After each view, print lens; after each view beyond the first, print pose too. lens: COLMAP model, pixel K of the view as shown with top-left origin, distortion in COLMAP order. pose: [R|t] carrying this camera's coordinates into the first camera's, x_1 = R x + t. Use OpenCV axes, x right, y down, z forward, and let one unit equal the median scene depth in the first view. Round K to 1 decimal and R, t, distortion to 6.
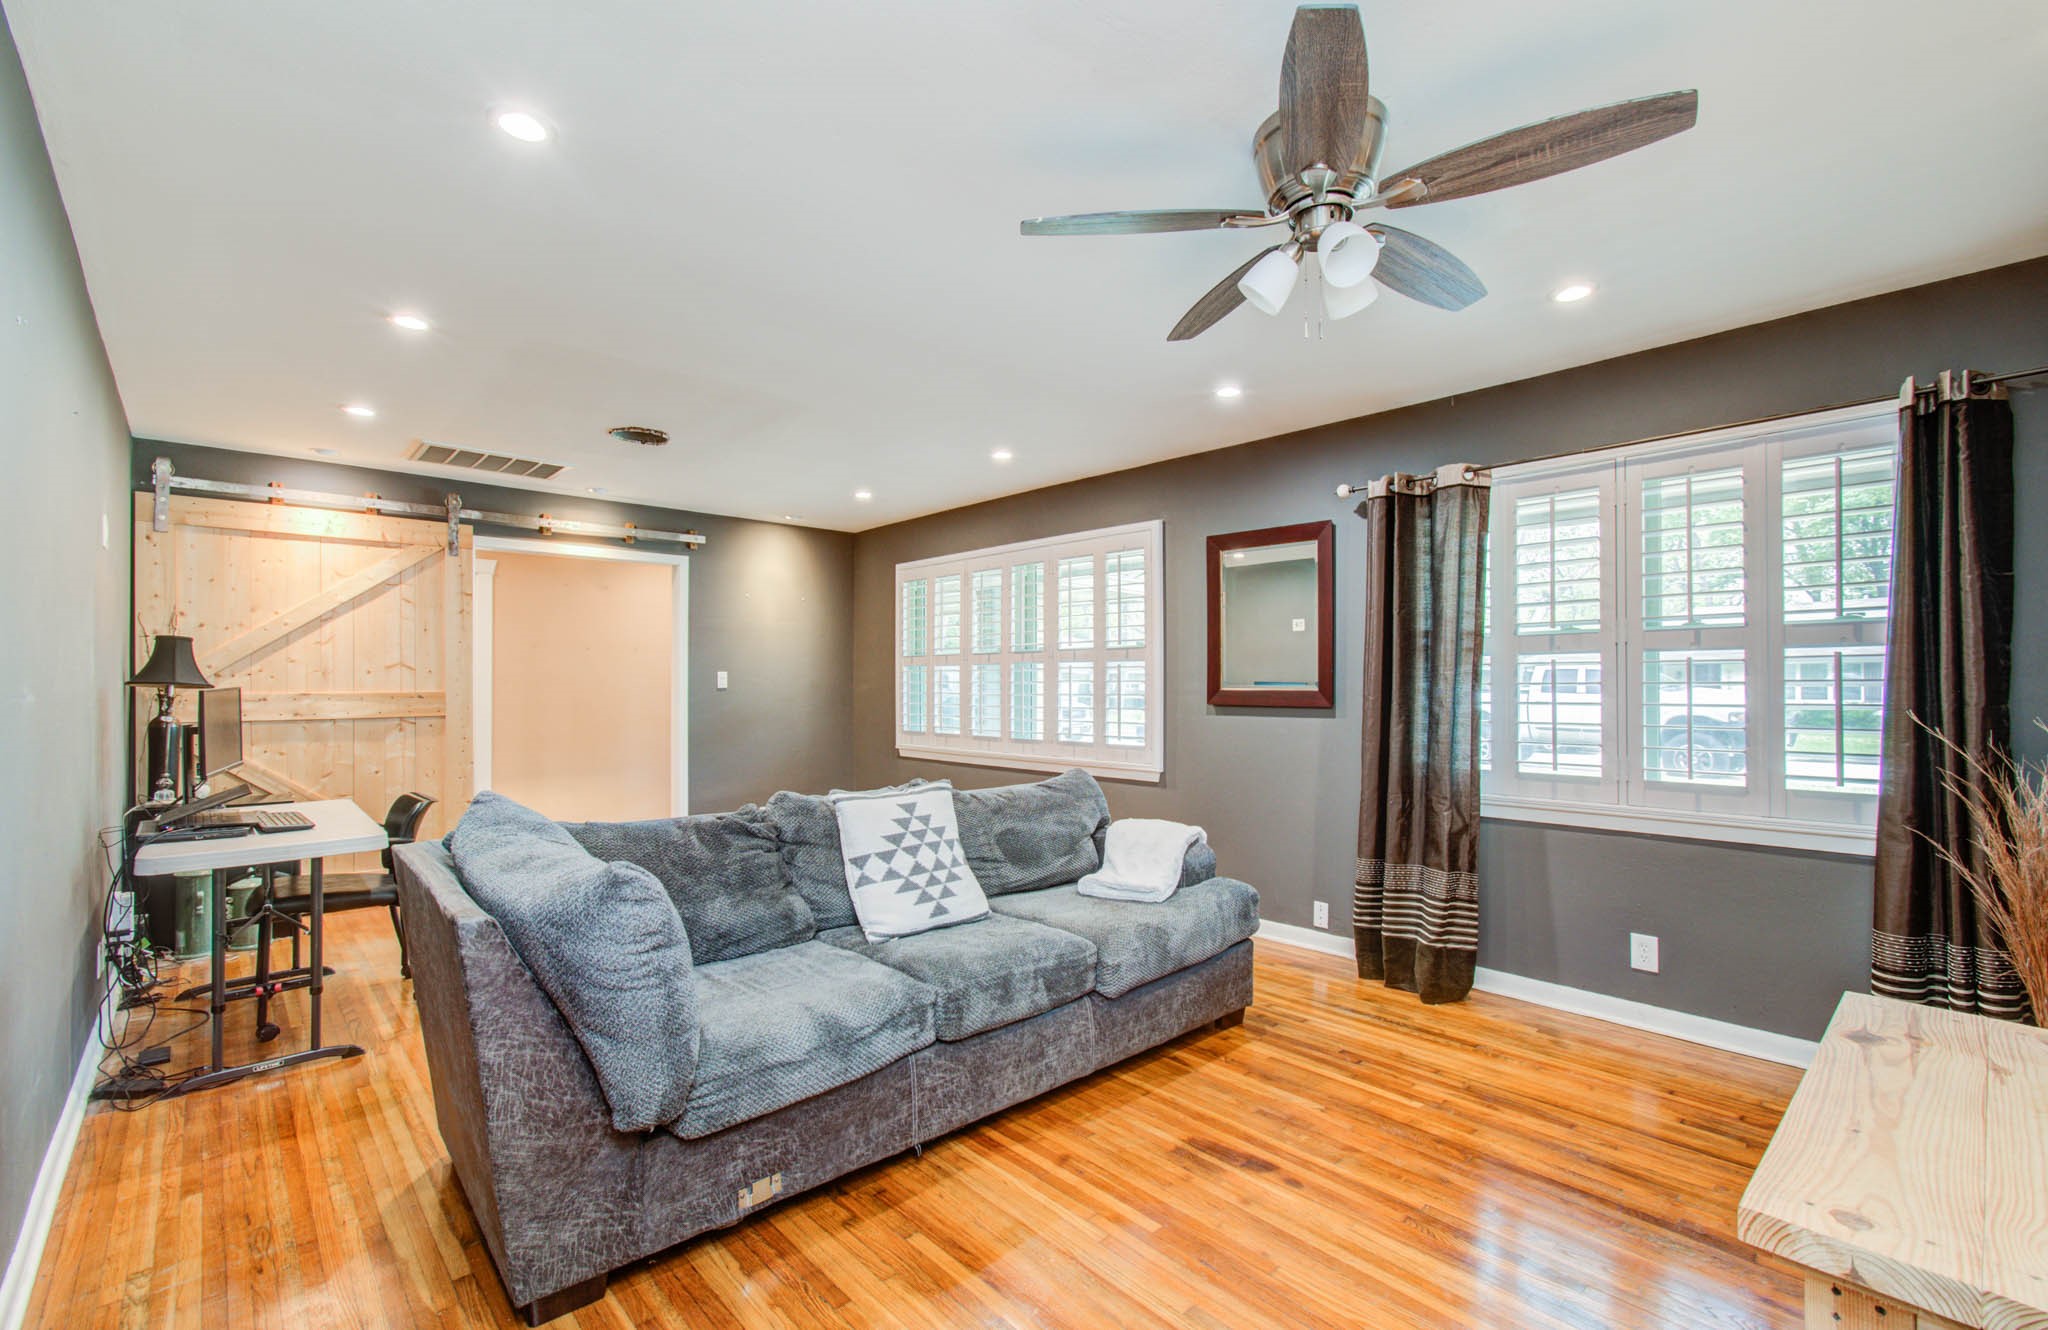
lens RADIAL K [[891.9, 0, 1021.3], [0, 891.9, 666.4], [0, 0, 1]] dist [-0.006309, 0.004451]
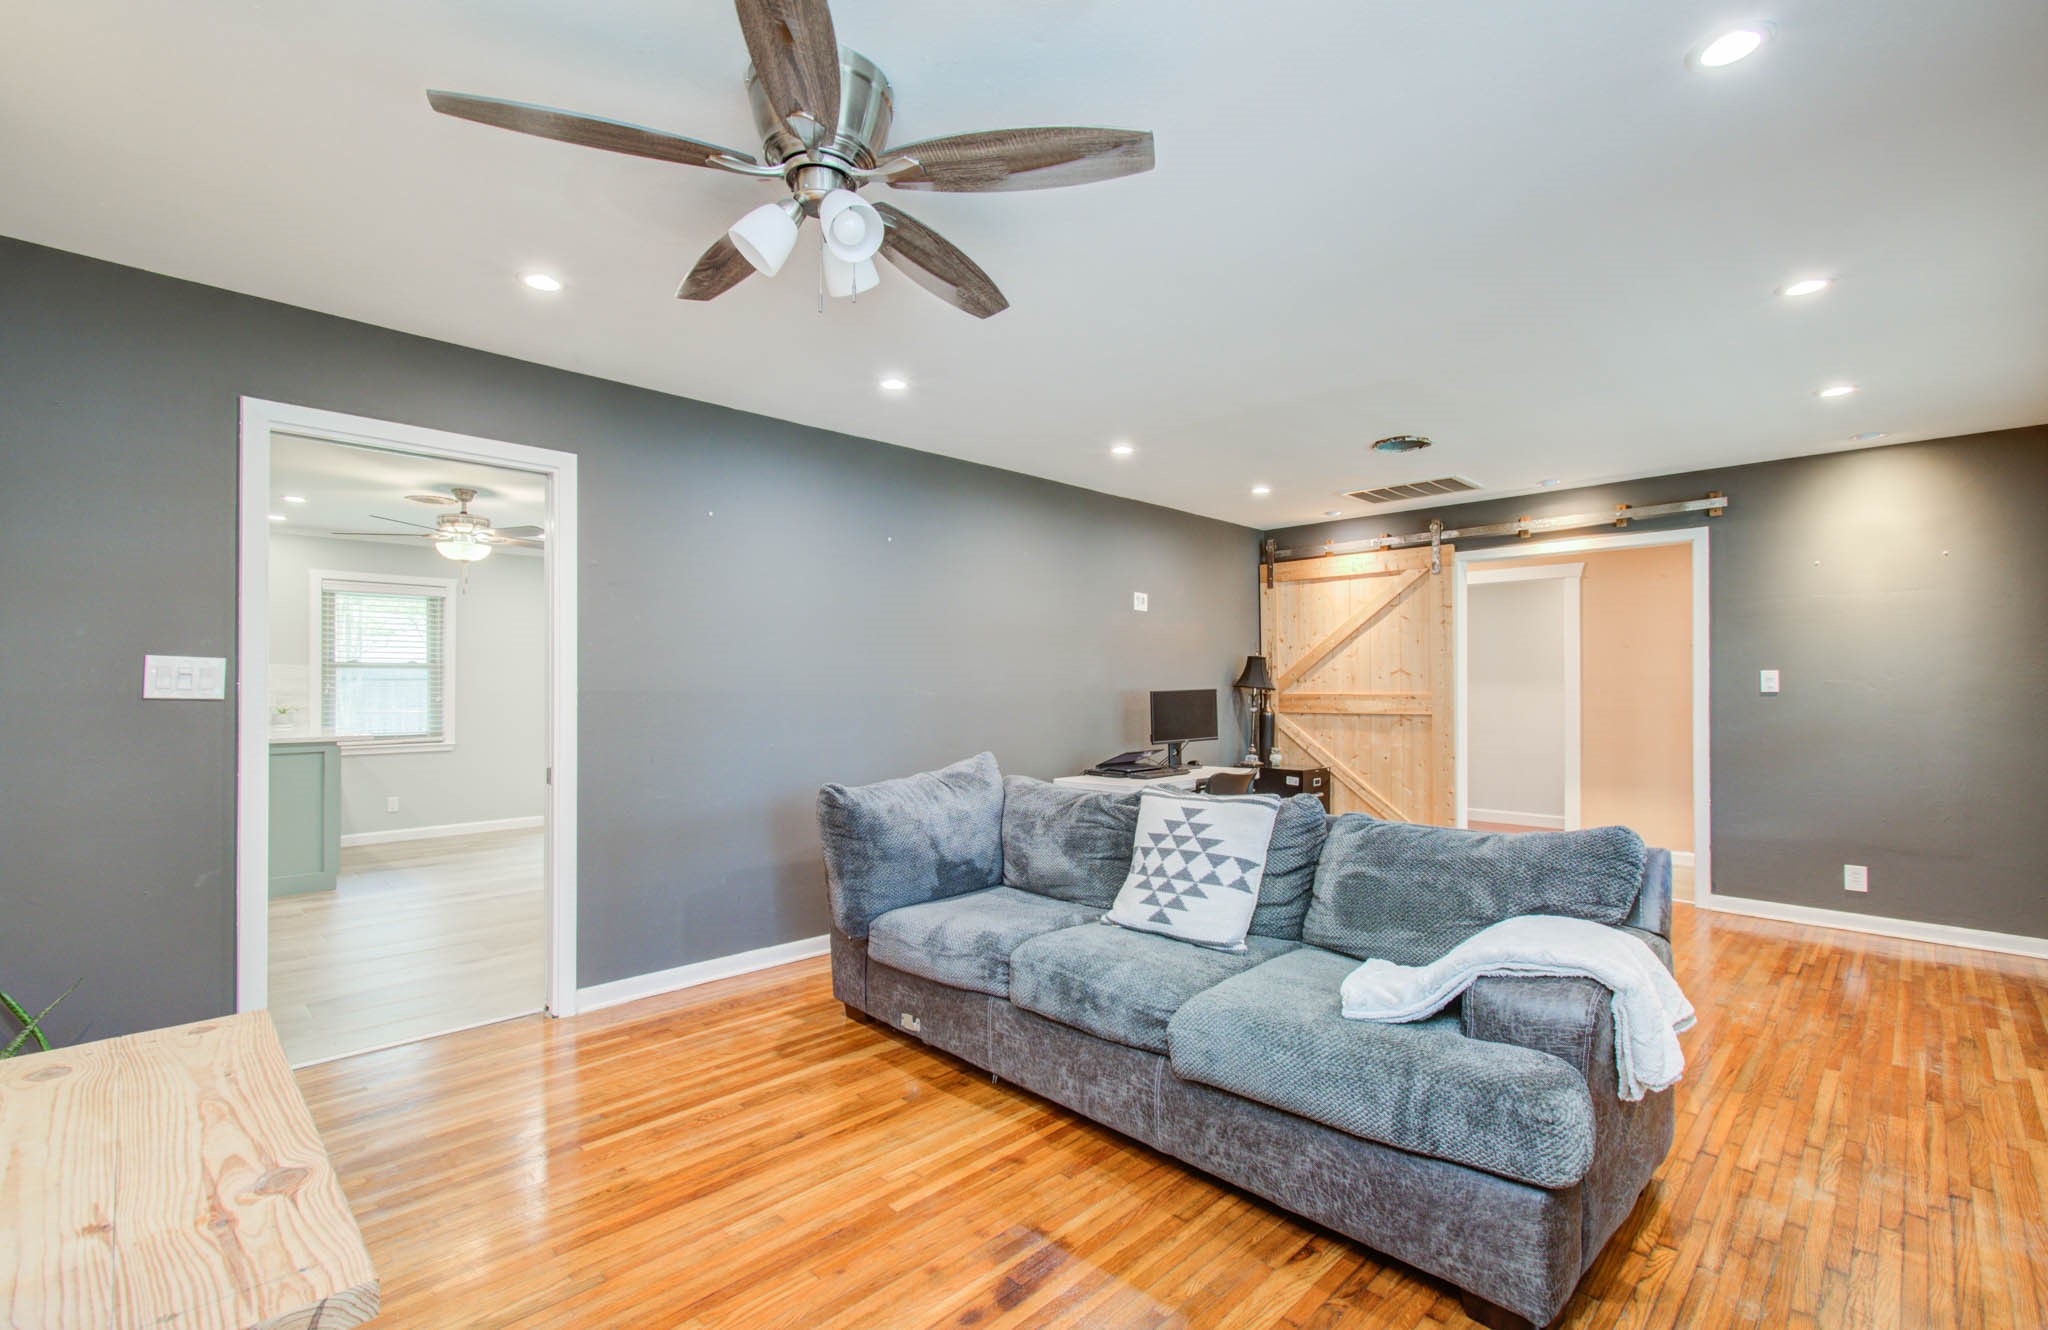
lens RADIAL K [[891.9, 0, 1044.7], [0, 891.9, 673.8], [0, 0, 1]] dist [-0.006309, 0.004451]
pose [[0.057916, -0.015608, -0.998199, 0.511212], [0.019623, 0.999702, -0.014493, 0.010502], [0.998129, -0.018748, 0.058205, 0.476282]]
